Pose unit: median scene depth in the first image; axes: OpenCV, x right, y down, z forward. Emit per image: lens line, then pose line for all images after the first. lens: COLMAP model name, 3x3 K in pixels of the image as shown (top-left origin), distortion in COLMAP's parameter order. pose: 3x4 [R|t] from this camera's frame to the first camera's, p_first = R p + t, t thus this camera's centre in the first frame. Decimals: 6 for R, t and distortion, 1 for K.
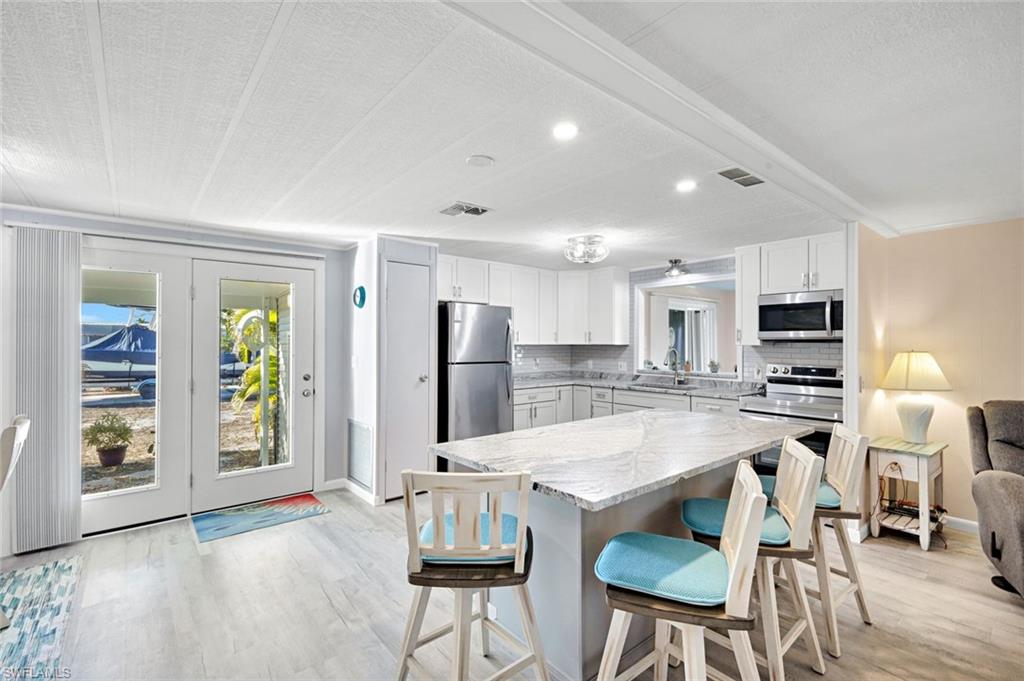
lens RADIAL K [[450.9, 0, 509.7], [0, 450.9, 341.6], [0, 0, 1]] dist [0.001366, 0.000462]
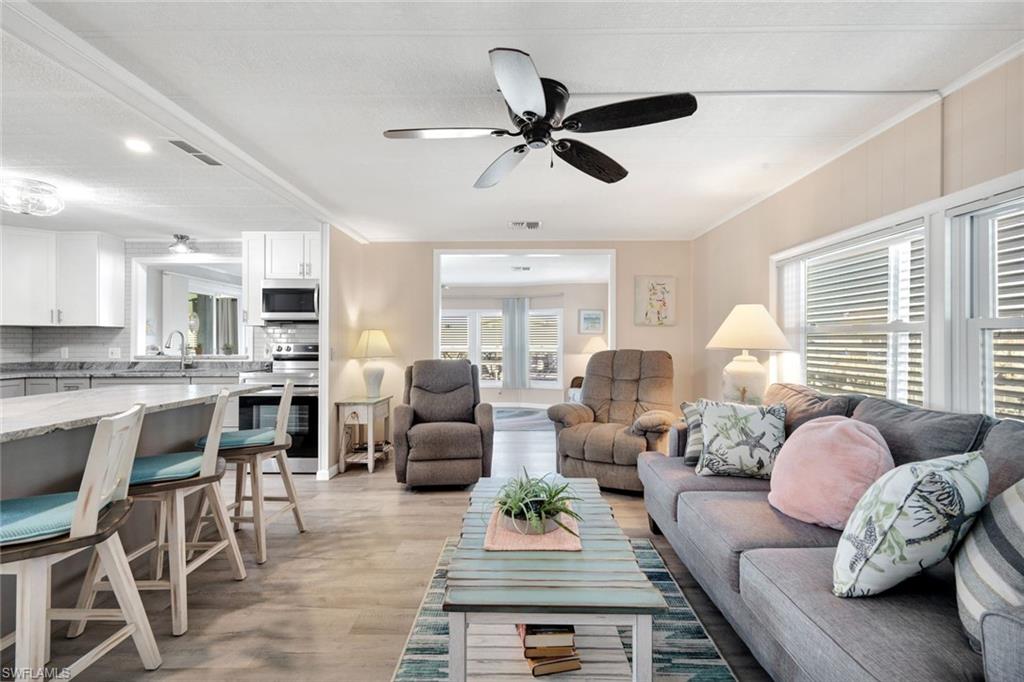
lens RADIAL K [[450.9, 0, 513.7], [0, 450.9, 339.0], [0, 0, 1]] dist [0.001366, 0.000462]
pose [[0.639978, 0.002929, 0.768388, 0.105424], [0.003018, 0.999975, -0.006326, 0.048247], [-0.768387, 0.006368, 0.639953, -0.147298]]
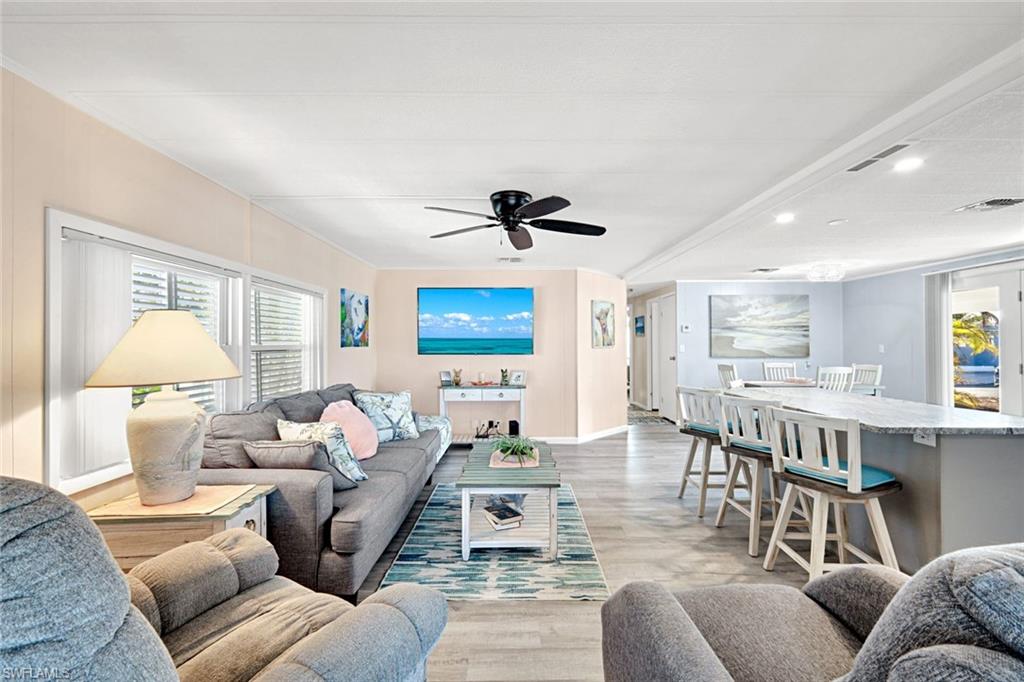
lens RADIAL K [[450.9, 0, 505.5], [0, 450.9, 339.3], [0, 0, 1]] dist [0.001366, 0.000462]
pose [[-0.639317, -0.005692, -0.768922, 1.078447], [0.001329, 0.999963, -0.008507, 0.021650], [0.768942, -0.006460, -0.639286, 0.618603]]
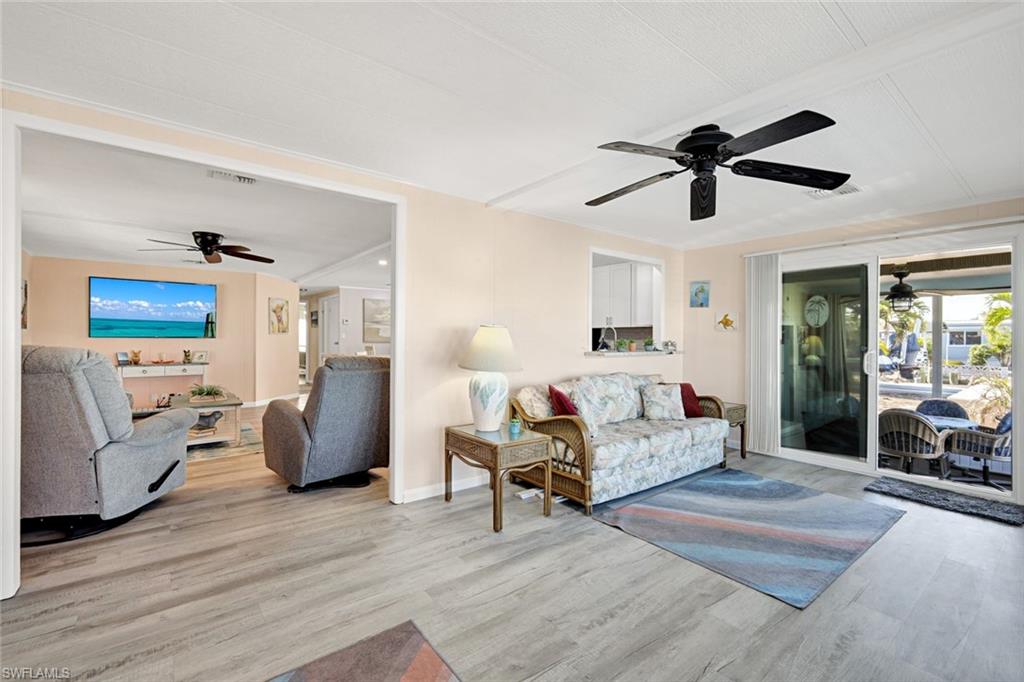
lens RADIAL K [[450.9, 0, 519.0], [0, 450.9, 339.4], [0, 0, 1]] dist [0.001366, 0.000462]
pose [[-0.012357, 0.001402, -0.999923, 1.691382], [-0.007178, 0.999973, 0.001491, 0.051530], [0.999898, 0.007196, -0.012347, 0.994193]]
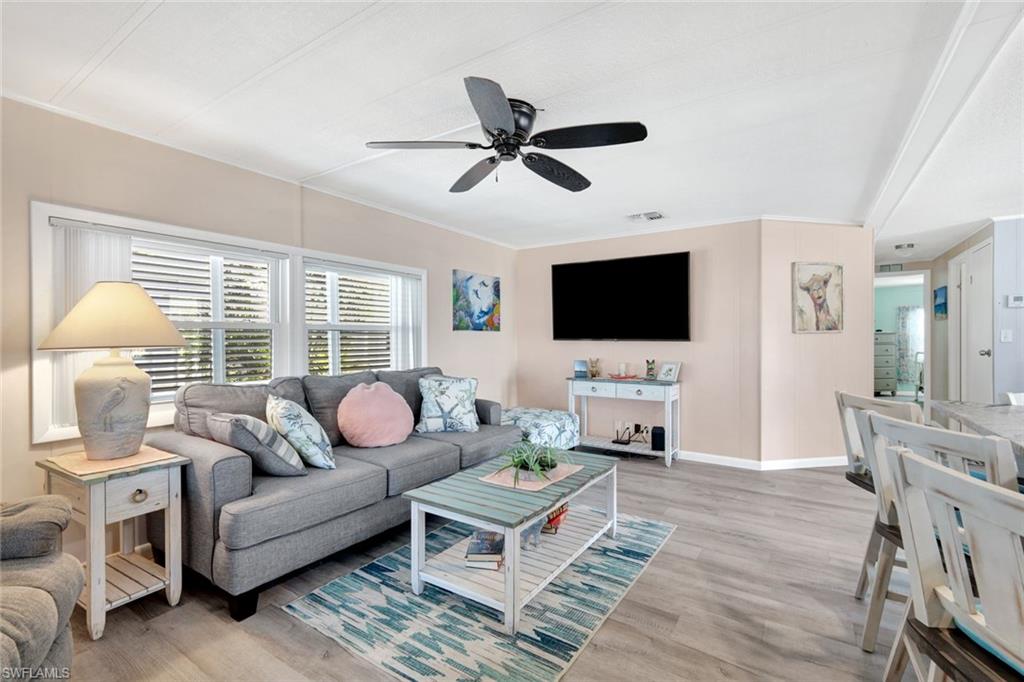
lens RADIAL K [[450.9, 0, 506.8], [0, 450.9, 339.4], [0, 0, 1]] dist [0.001366, 0.000462]
pose [[-0.957191, 0.000328, -0.289458, 0.656885], [-0.001245, 0.999985, 0.005250, 0.047709], [0.289456, 0.005385, -0.957176, 0.667977]]
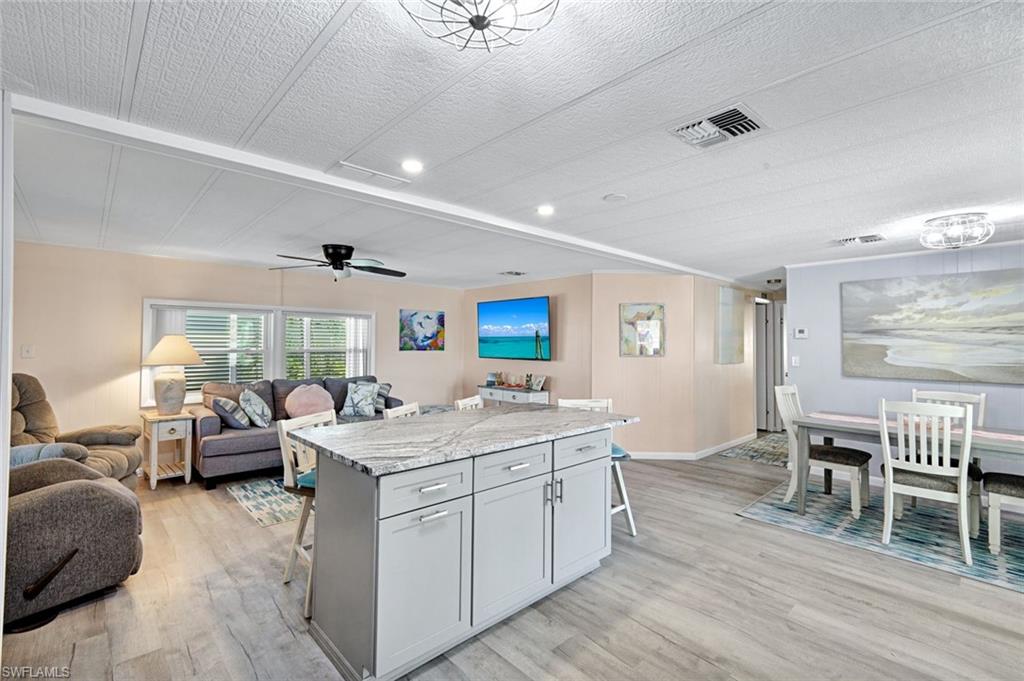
lens RADIAL K [[450.9, 0, 505.7], [0, 450.9, 334.9], [0, 0, 1]] dist [0.001366, 0.000462]
pose [[-0.998546, -0.008958, -0.053163, 0.162701], [-0.008038, 0.999815, -0.017499, -0.000269], [0.053310, -0.017046, -0.998433, 1.214694]]
